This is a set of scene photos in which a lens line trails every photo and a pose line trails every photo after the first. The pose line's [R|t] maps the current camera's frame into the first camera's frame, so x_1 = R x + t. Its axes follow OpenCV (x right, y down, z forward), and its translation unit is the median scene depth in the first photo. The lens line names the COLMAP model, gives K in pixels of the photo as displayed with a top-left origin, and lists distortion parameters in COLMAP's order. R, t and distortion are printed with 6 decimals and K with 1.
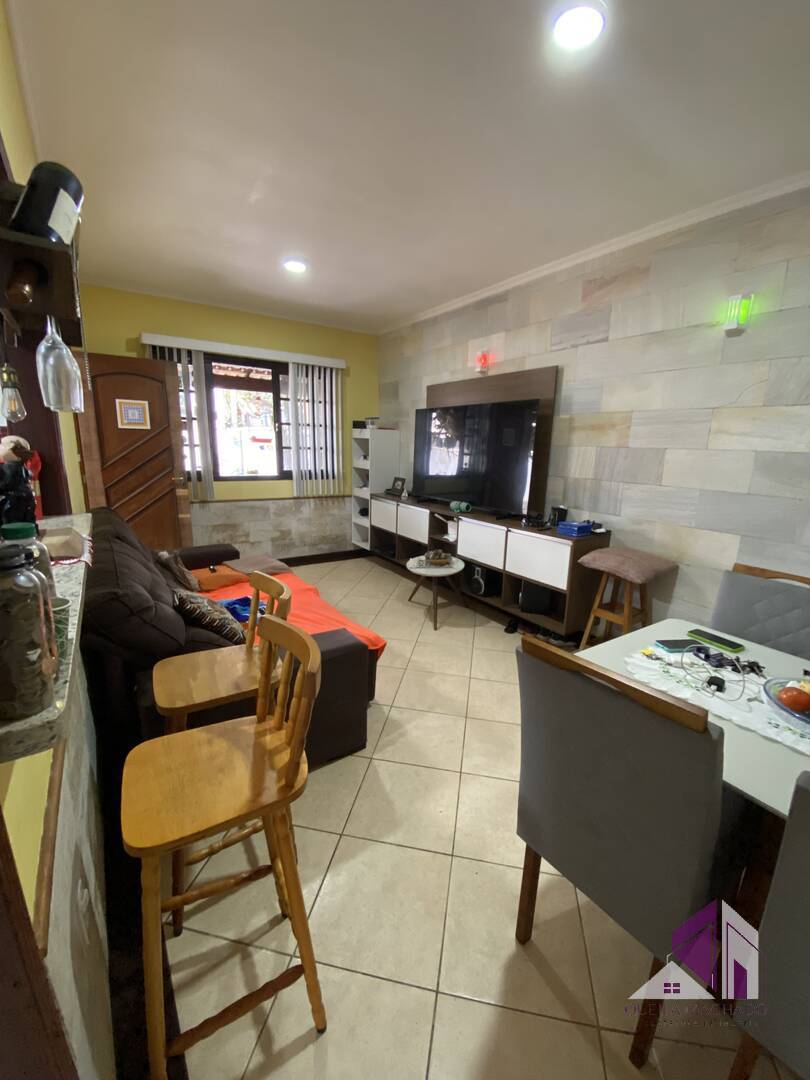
lens RADIAL K [[439.2, 0, 407.6], [0, 439.2, 542.6], [0, 0, 1]] dist [0.016048, -0.018461]
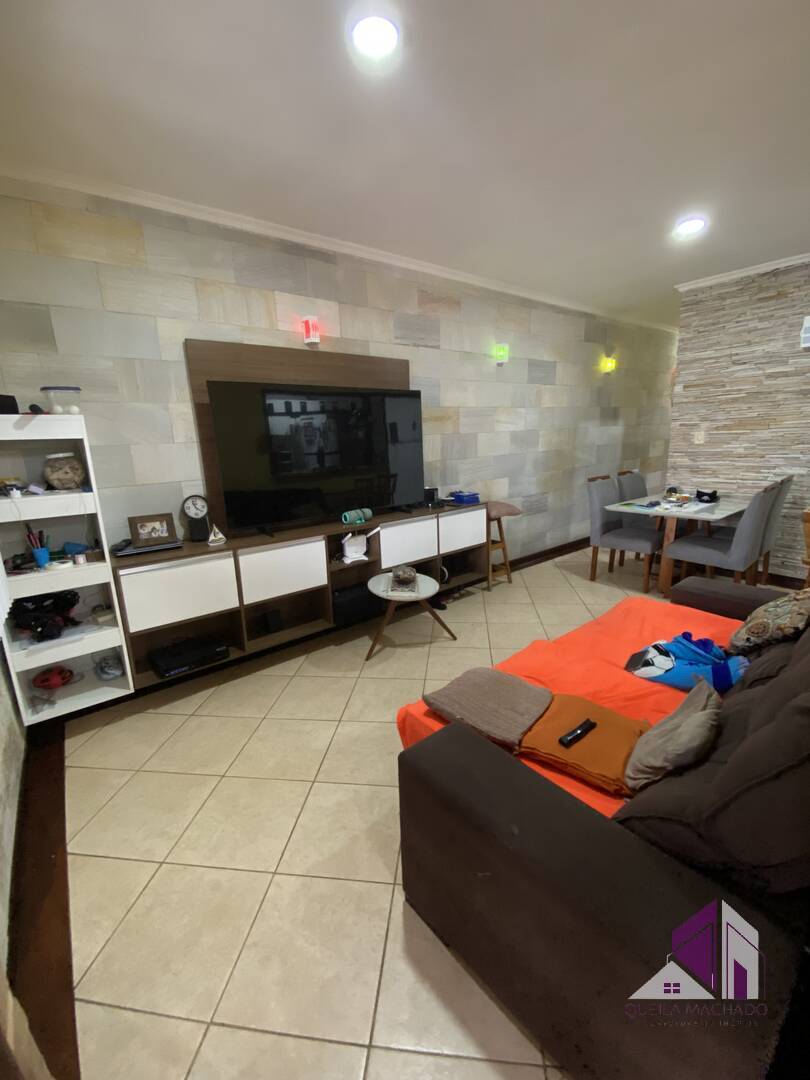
lens RADIAL K [[439.2, 0, 407.6], [0, 439.2, 542.6], [0, 0, 1]] dist [0.016048, -0.018461]
pose [[-0.072751, -0.263169, 0.962003, -0.844310], [0.249938, 0.928969, 0.273034, -0.294978], [-0.965525, 0.260304, -0.001807, 1.171794]]
